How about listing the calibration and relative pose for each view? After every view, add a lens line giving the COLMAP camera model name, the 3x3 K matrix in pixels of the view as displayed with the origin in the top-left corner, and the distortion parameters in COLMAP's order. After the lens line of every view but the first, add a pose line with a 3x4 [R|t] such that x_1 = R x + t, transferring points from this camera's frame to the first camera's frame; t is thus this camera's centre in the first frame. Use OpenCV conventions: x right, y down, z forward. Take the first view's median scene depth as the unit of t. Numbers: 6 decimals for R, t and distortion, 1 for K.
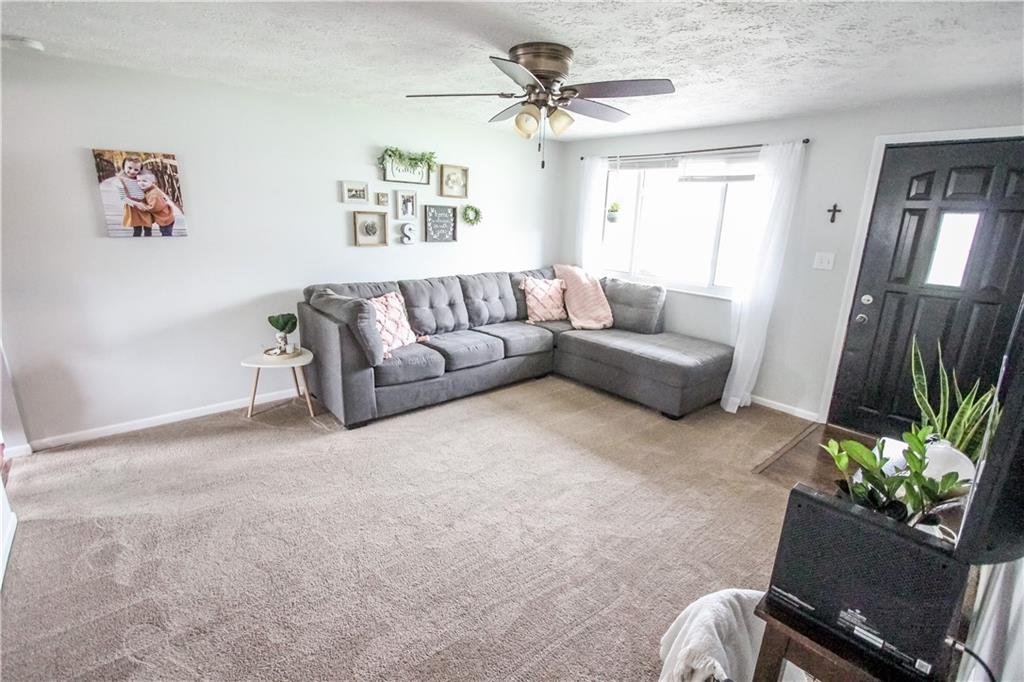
lens RADIAL K [[470.1, 0, 512.0], [0, 470.1, 341.0], [0, 0, 1]] dist [-0.015005, 0.000840]
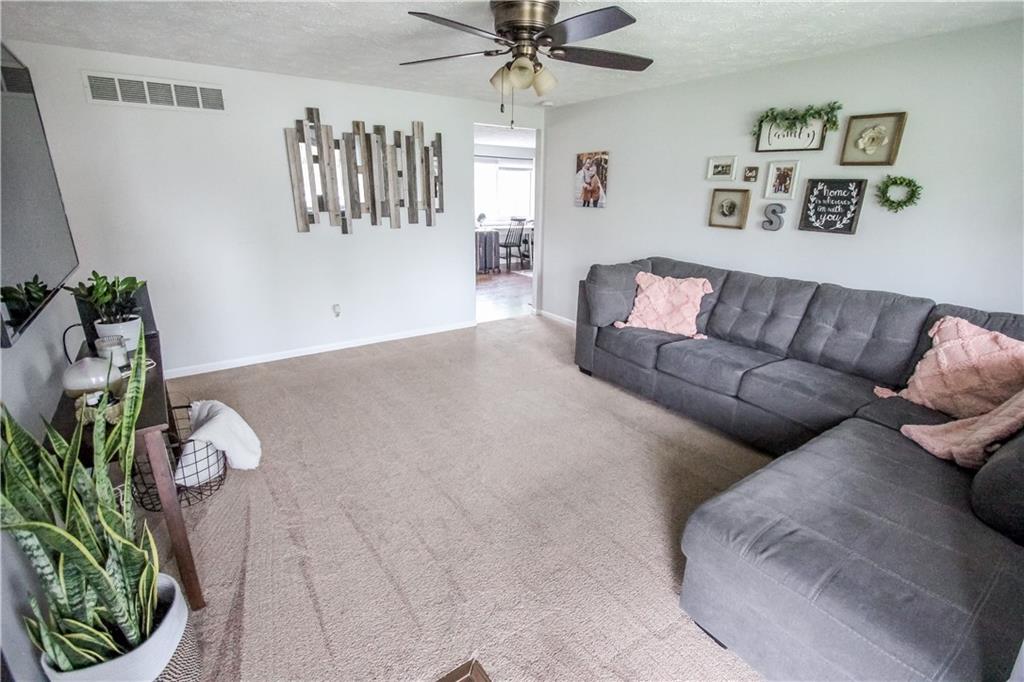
lens RADIAL K [[470.1, 0, 512.0], [0, 470.1, 341.0], [0, 0, 1]] dist [-0.015005, 0.000840]
pose [[-0.105859, 0.279443, -0.954309, 0.661646], [-0.273974, 0.914360, 0.298136, -0.158535], [0.955893, 0.293016, -0.020233, 0.686934]]
